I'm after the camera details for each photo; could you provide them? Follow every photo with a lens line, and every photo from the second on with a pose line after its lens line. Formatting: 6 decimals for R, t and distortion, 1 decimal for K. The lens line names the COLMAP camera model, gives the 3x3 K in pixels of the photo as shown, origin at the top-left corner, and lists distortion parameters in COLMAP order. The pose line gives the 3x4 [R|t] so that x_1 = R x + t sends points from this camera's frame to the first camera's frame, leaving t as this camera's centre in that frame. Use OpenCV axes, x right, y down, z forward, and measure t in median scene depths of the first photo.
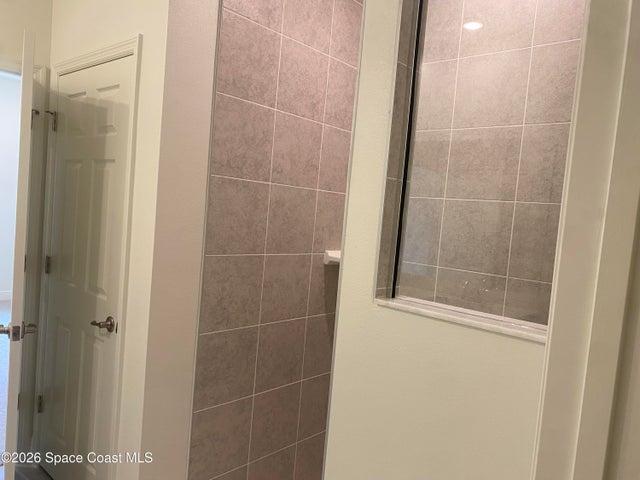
lens RADIAL K [[485.4, 0, 320.5], [0, 485.4, 241.3], [0, 0, 1]] dist [0.040067, -0.056122]
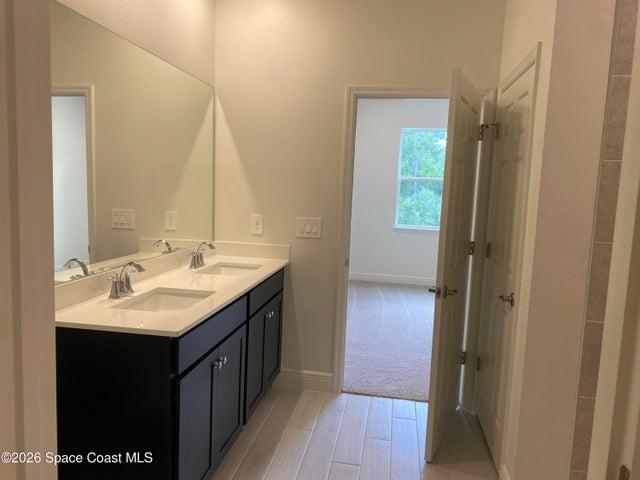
lens RADIAL K [[485.4, 0, 318.3], [0, 485.4, 239.6], [0, 0, 1]] dist [0.040067, -0.056122]
pose [[0.538584, 0.029601, -0.842052, 0.280278], [-0.047487, 0.998861, 0.004740, 0.043027], [0.841232, 0.037433, 0.539376, -0.013145]]
